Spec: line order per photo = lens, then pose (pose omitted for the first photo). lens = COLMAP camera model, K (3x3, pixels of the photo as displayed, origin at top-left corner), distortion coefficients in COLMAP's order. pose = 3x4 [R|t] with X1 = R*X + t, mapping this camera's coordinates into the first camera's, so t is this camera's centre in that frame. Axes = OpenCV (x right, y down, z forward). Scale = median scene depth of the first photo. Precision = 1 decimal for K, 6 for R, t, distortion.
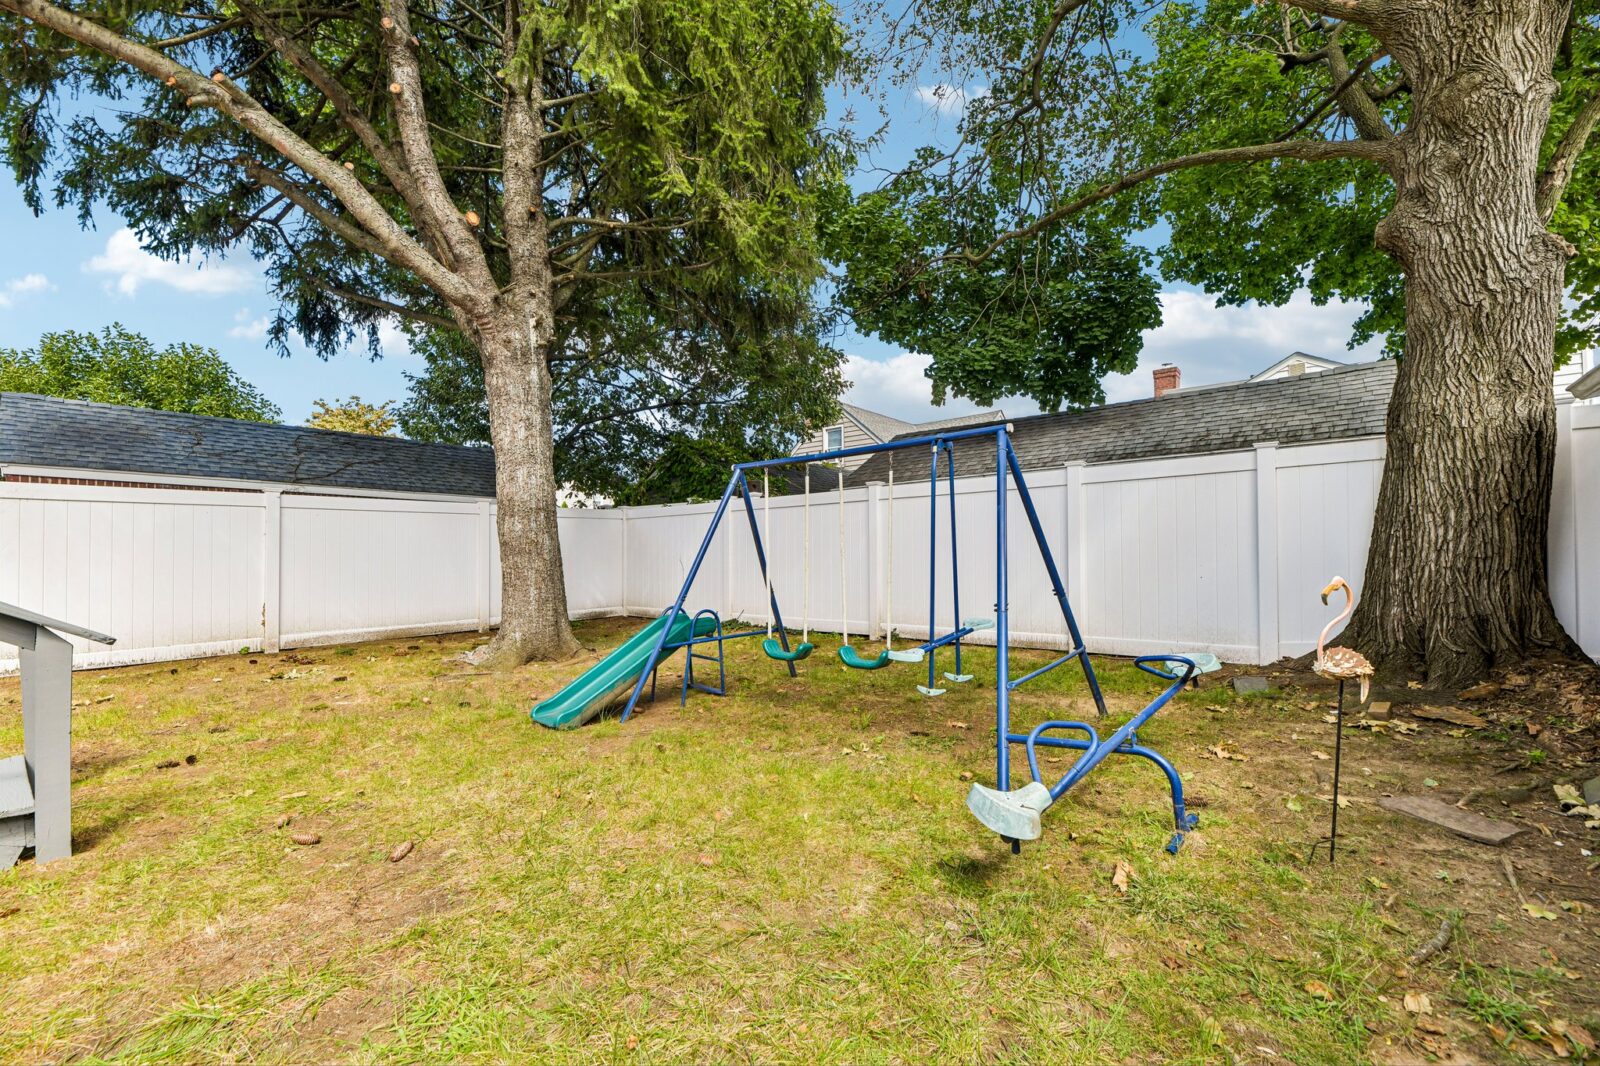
lens RADIAL K [[650.6, 0, 798.4], [0, 650.6, 541.0], [0, 0, 1]] dist [0.001010, 0.000016]
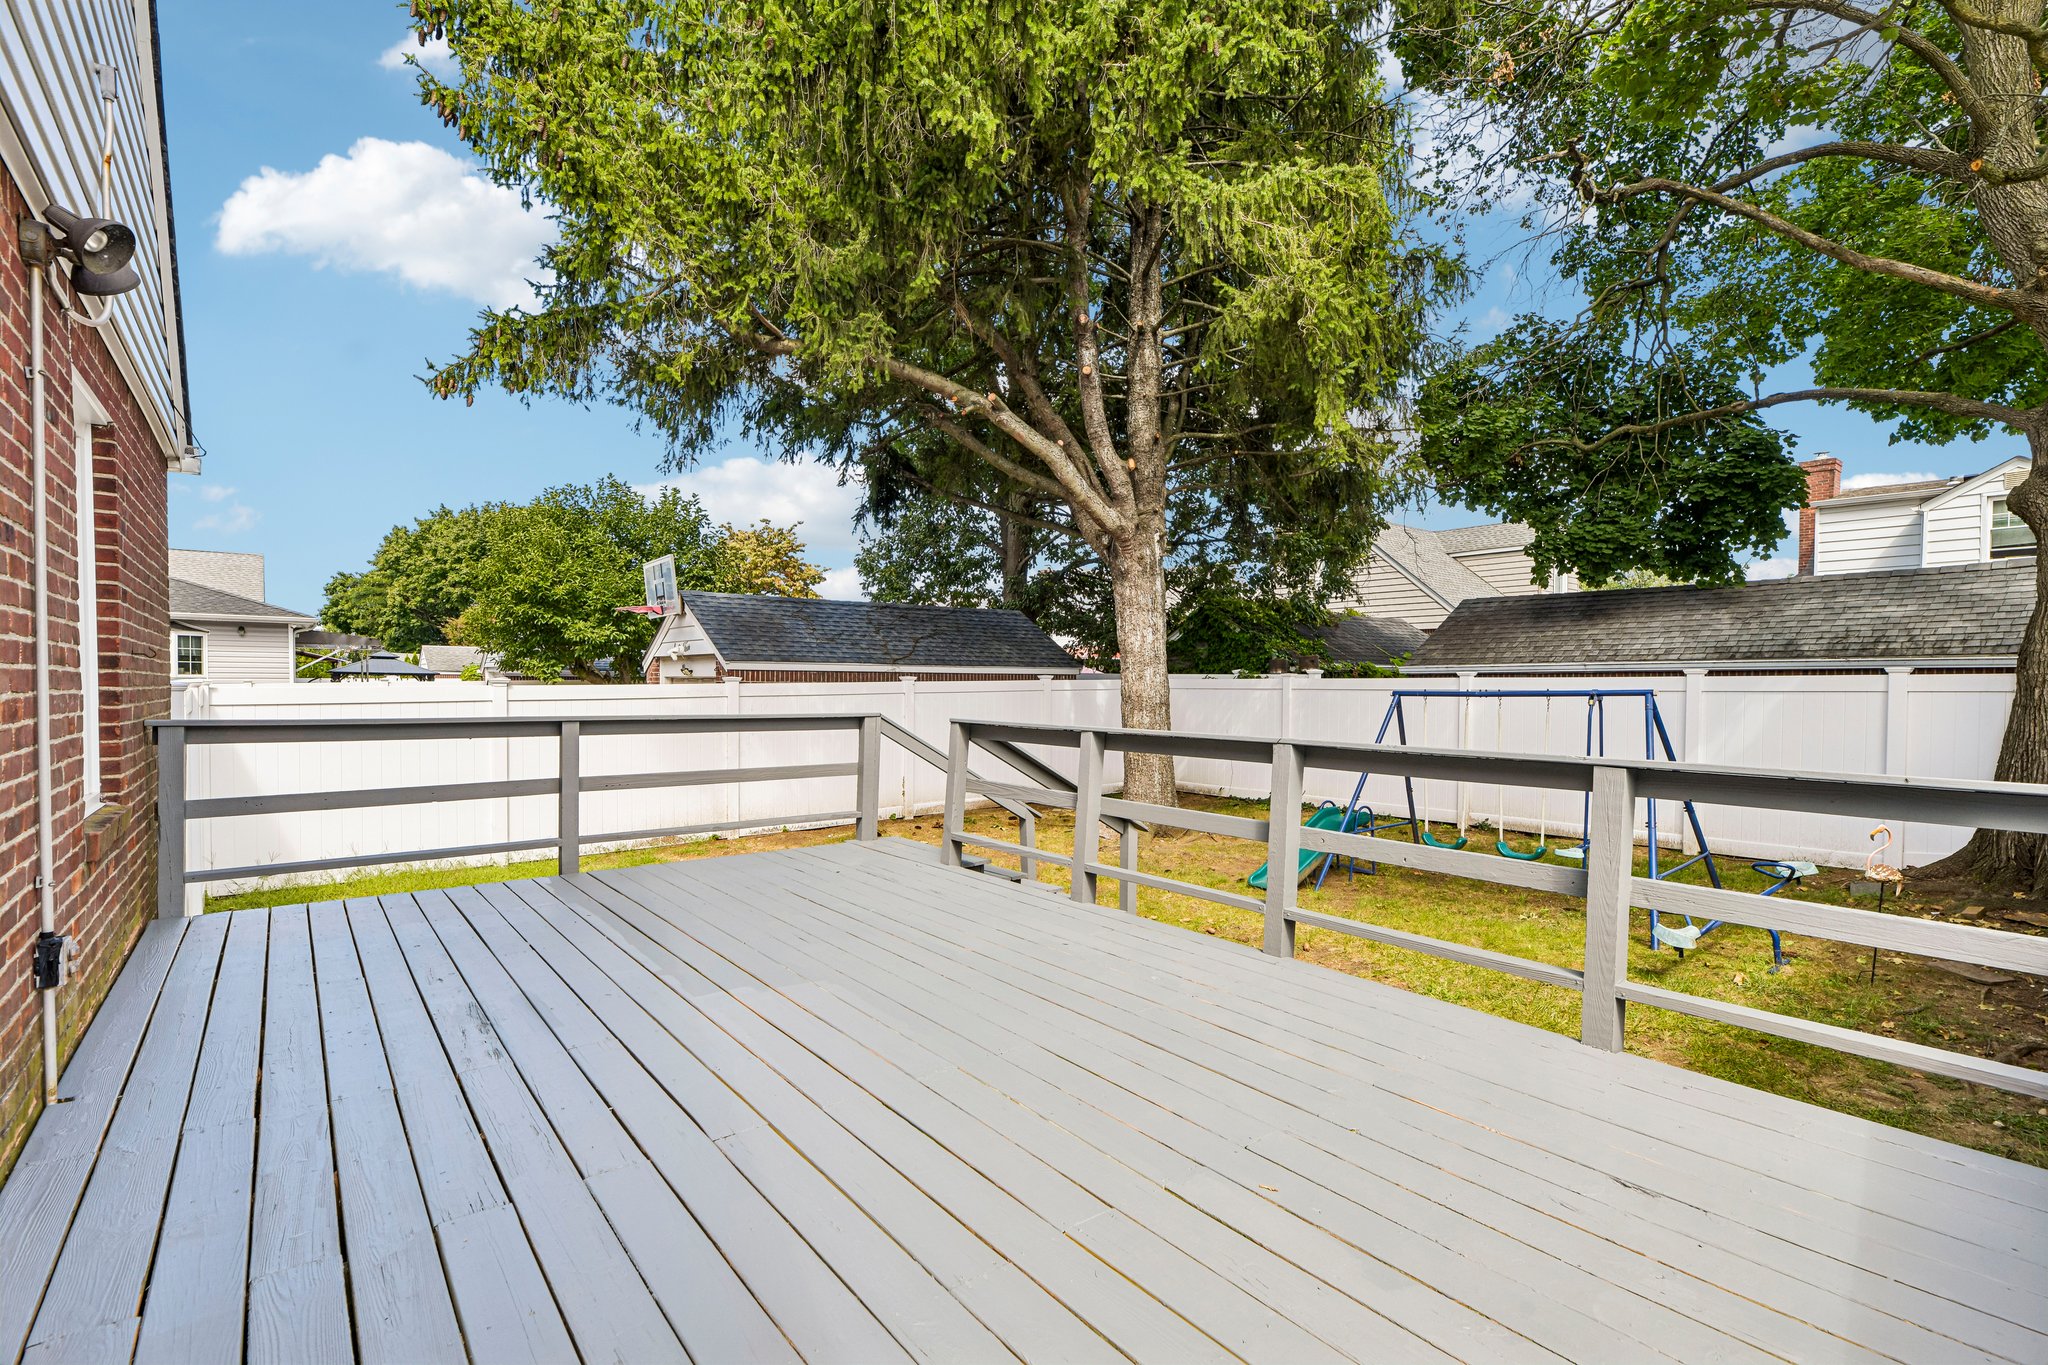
lens RADIAL K [[935.3, 0, 1023.7], [0, 935.3, 690.4], [0, 0, 1]] dist [0.005205, -0.001425]
pose [[0.981501, 0.012189, -0.191066, -0.333144], [-0.005564, 0.999366, 0.035172, -0.131428], [0.191374, -0.033459, 0.980947, -0.659104]]
